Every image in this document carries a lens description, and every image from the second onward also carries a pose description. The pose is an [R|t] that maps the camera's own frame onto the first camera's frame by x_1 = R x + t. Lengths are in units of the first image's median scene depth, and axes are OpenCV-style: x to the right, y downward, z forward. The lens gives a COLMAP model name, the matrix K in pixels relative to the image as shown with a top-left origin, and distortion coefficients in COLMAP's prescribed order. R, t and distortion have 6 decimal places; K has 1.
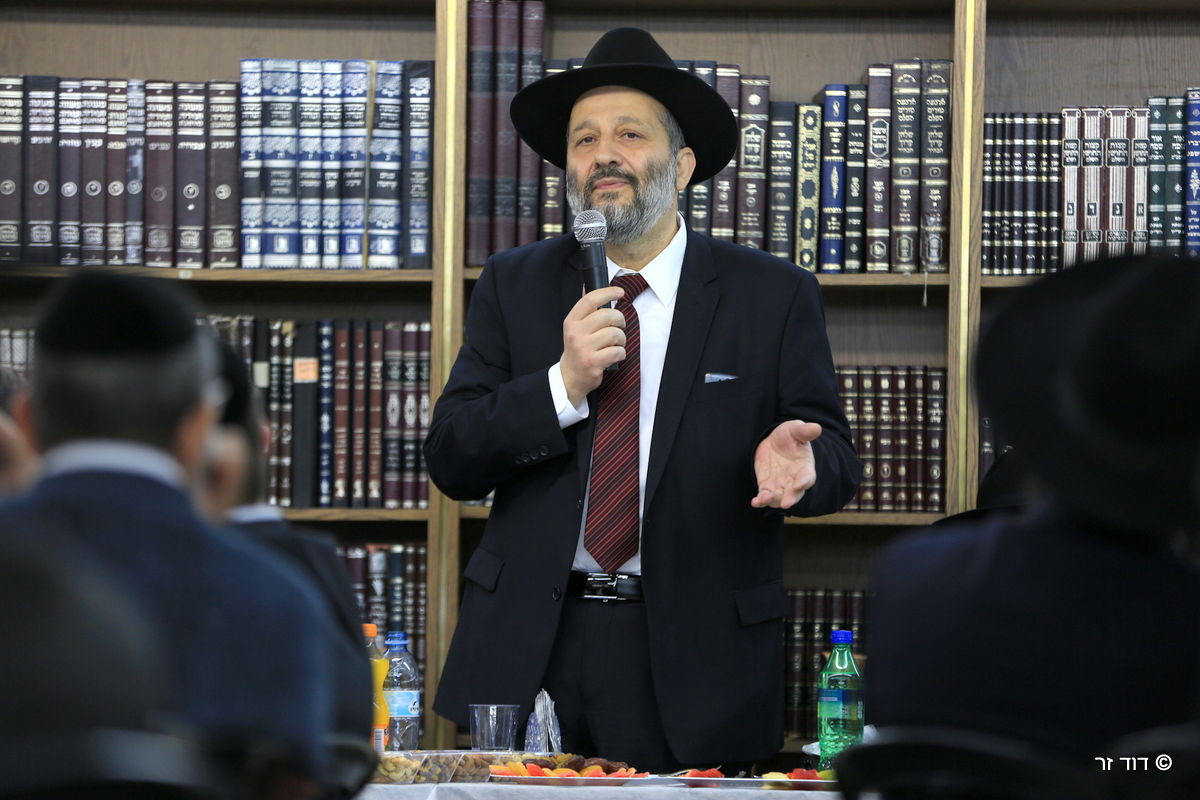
lens RADIAL K [[7619.7, 0, 611.2], [0, 7619.7, 399.4], [0, 0, 1]] dist [2.716894, 0.000000]
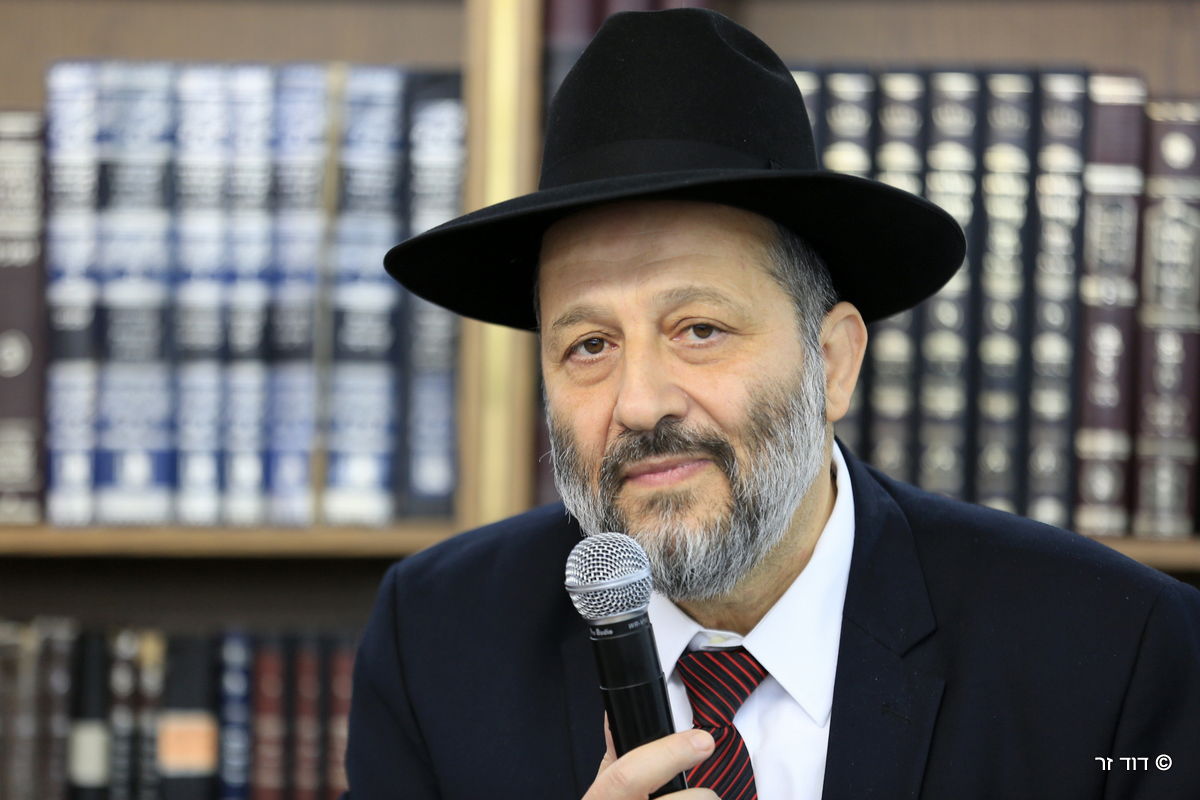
lens RADIAL K [[7619.7, 0, 609.9], [0, 7619.7, 391.4], [0, 0, 1]] dist [2.716894, 0.000000]
pose [[0.994130, 0.004158, -0.108111, 0.034605], [-0.002931, 0.999930, 0.011499, -0.030149], [0.108151, -0.011114, 0.994072, 0.546840]]
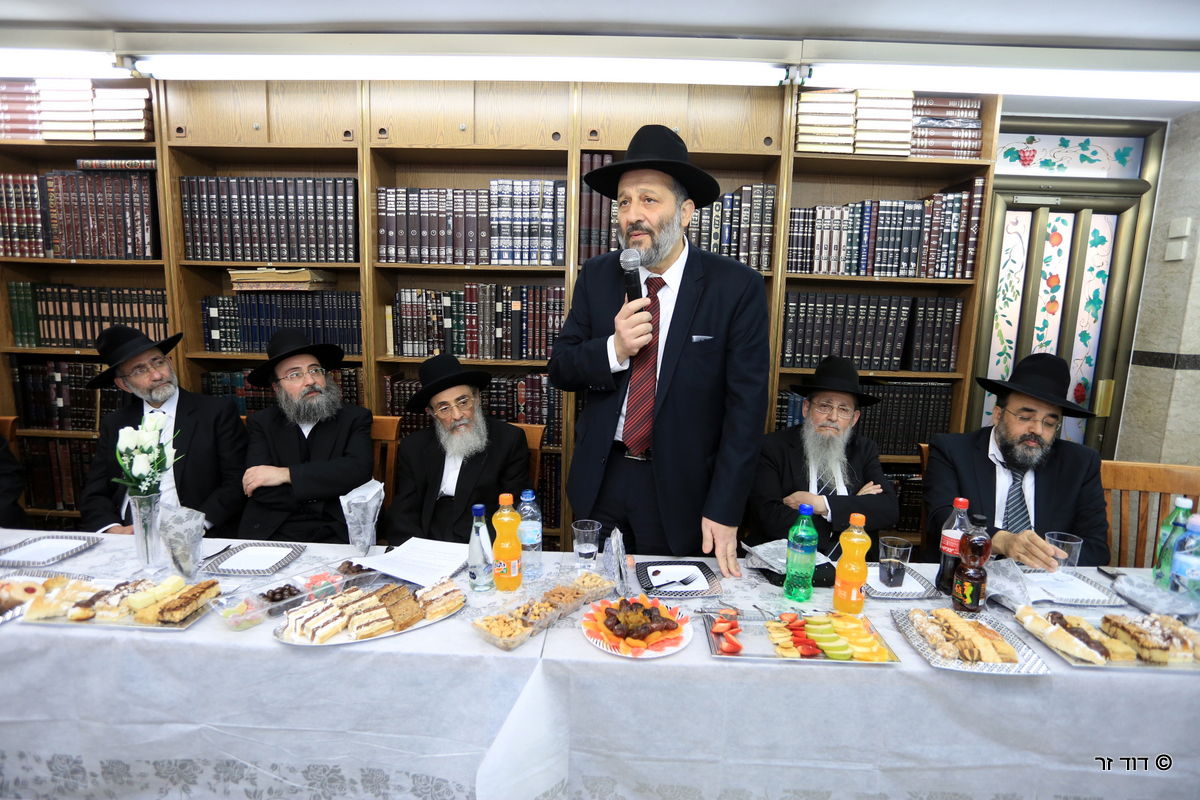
lens RADIAL K [[605.3, 0, 600.5], [0, 605.3, 402.1], [0, 0, 1]] dist [-0.061996, 0.027026]
pose [[0.999902, 0.014005, 0.000759, -0.011445], [-0.013882, 0.980444, 0.196308, -0.012229], [0.002005, -0.196299, 0.980542, 0.796009]]
